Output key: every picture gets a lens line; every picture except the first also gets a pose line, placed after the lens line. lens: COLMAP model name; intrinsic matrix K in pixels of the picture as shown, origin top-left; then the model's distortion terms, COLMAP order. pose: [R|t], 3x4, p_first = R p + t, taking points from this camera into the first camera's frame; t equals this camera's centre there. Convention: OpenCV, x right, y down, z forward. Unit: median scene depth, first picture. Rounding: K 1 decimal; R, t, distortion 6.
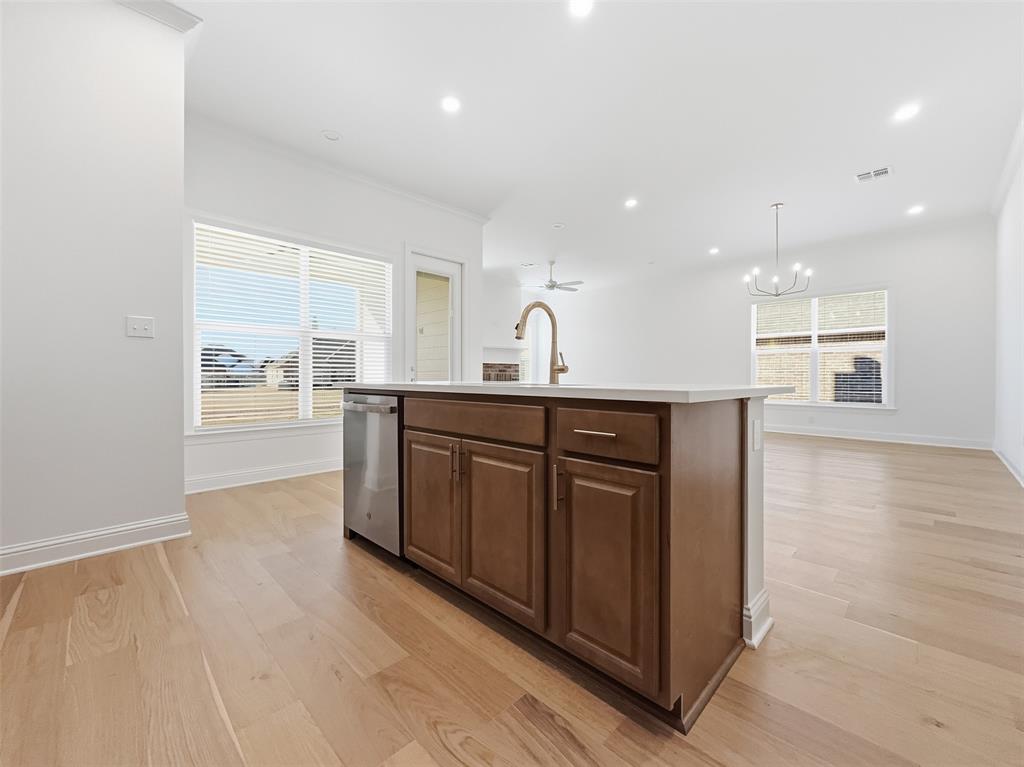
lens RADIAL K [[419.1, 0, 512.6], [0, 419.1, 373.0], [0, 0, 1]] dist [0.001155, 0.000564]
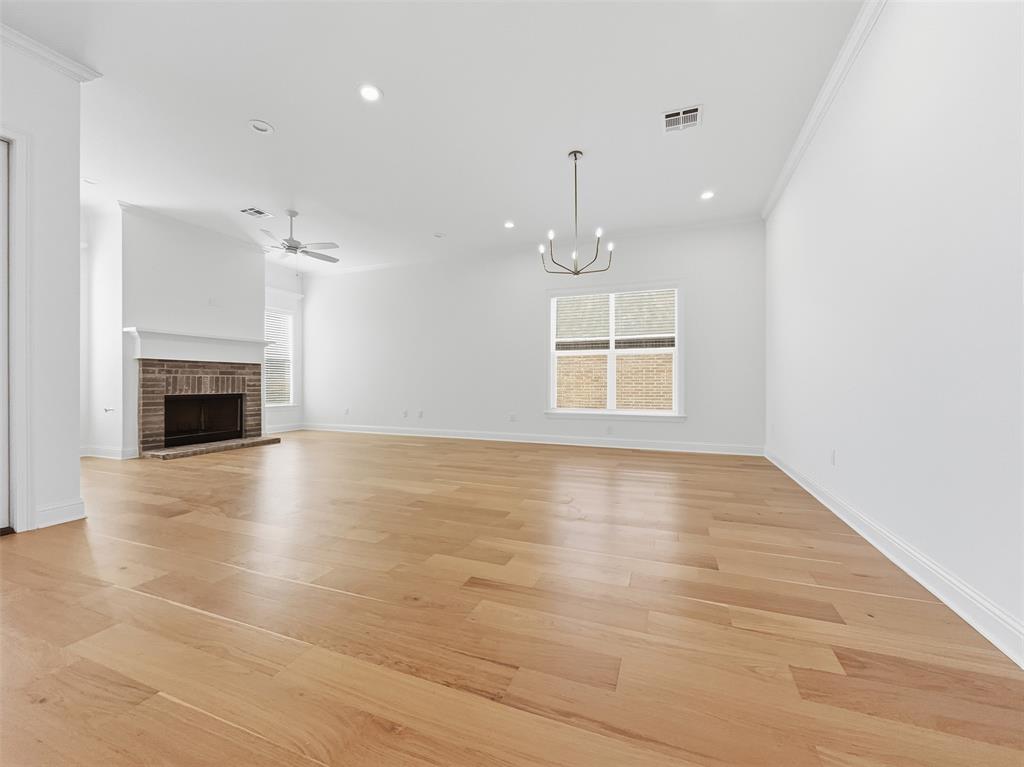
lens RADIAL K [[419.1, 0, 518.5], [0, 419.1, 385.9], [0, 0, 1]] dist [0.001155, 0.000564]
pose [[0.912630, 0.007719, 0.408715, 0.457451], [-0.013616, 0.999841, 0.011520, 0.004809], [-0.408561, -0.016079, 0.912589, 0.700548]]
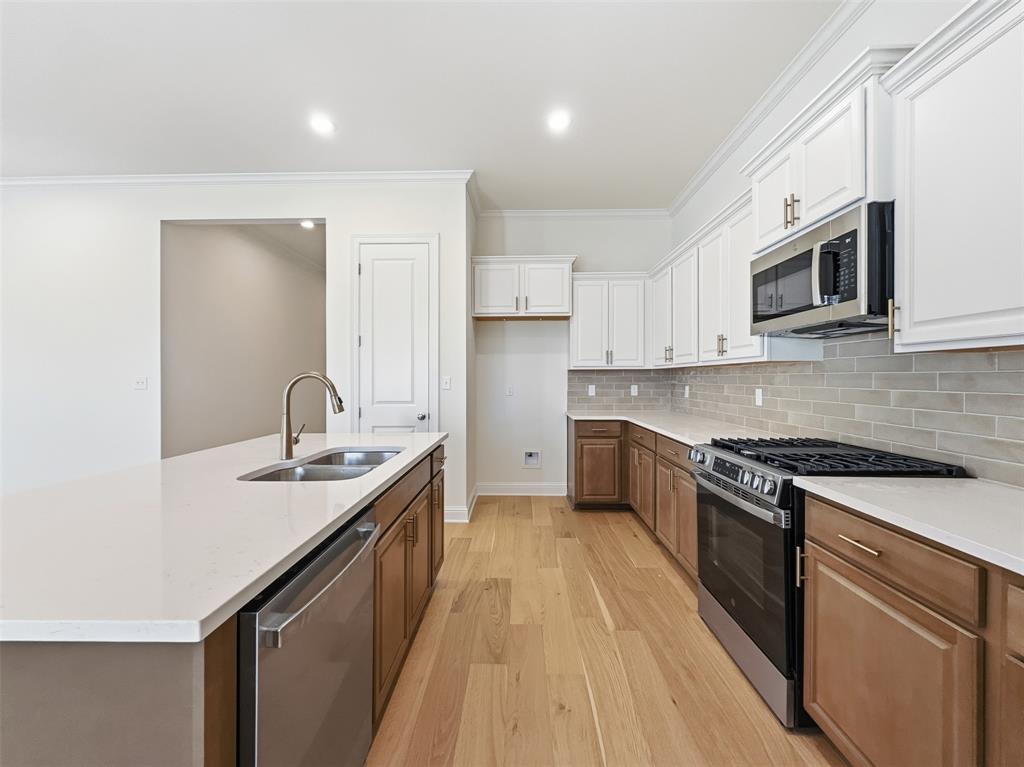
lens RADIAL K [[419.1, 0, 505.7], [0, 419.1, 381.2], [0, 0, 1]] dist [0.001155, 0.000564]
pose [[-0.682284, -0.000015, 0.731087, -0.715744], [0.001307, 0.999998, 0.001240, -0.115773], [-0.731086, 0.001802, -0.682283, 1.017184]]
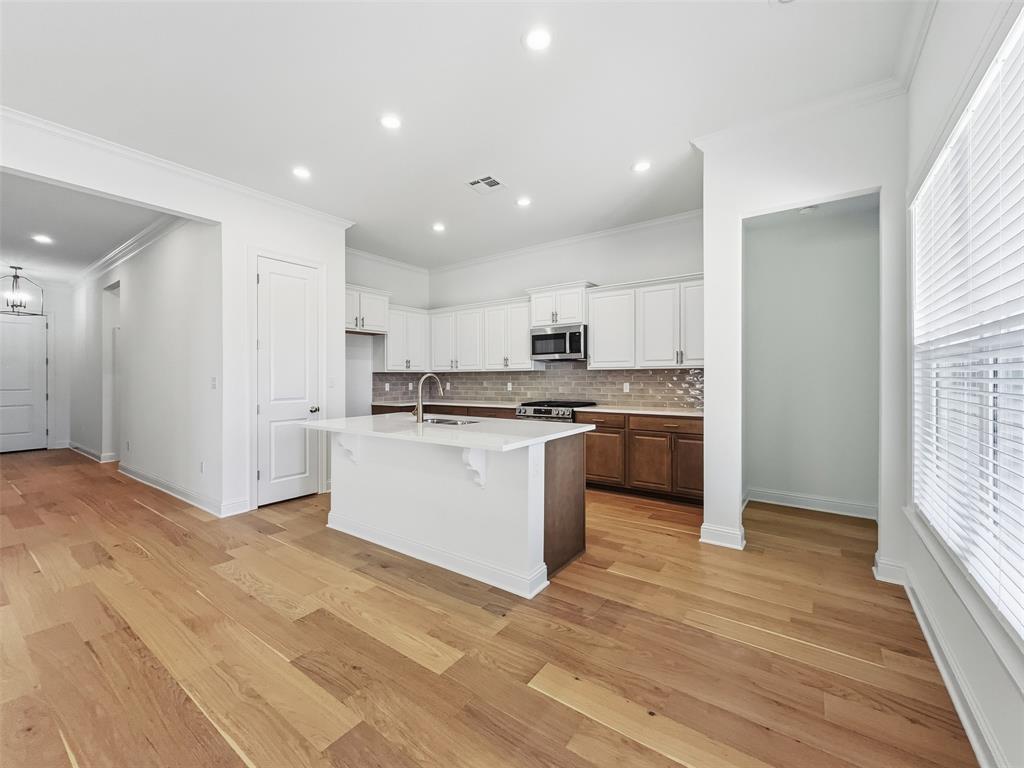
lens RADIAL K [[419.1, 0, 504.8], [0, 419.1, 385.7], [0, 0, 1]] dist [0.001155, 0.000564]
pose [[-0.990115, 0.012111, -0.139732, -0.005688], [0.010137, 0.999839, 0.014836, -0.112093], [0.139889, 0.013273, -0.990078, 2.112483]]
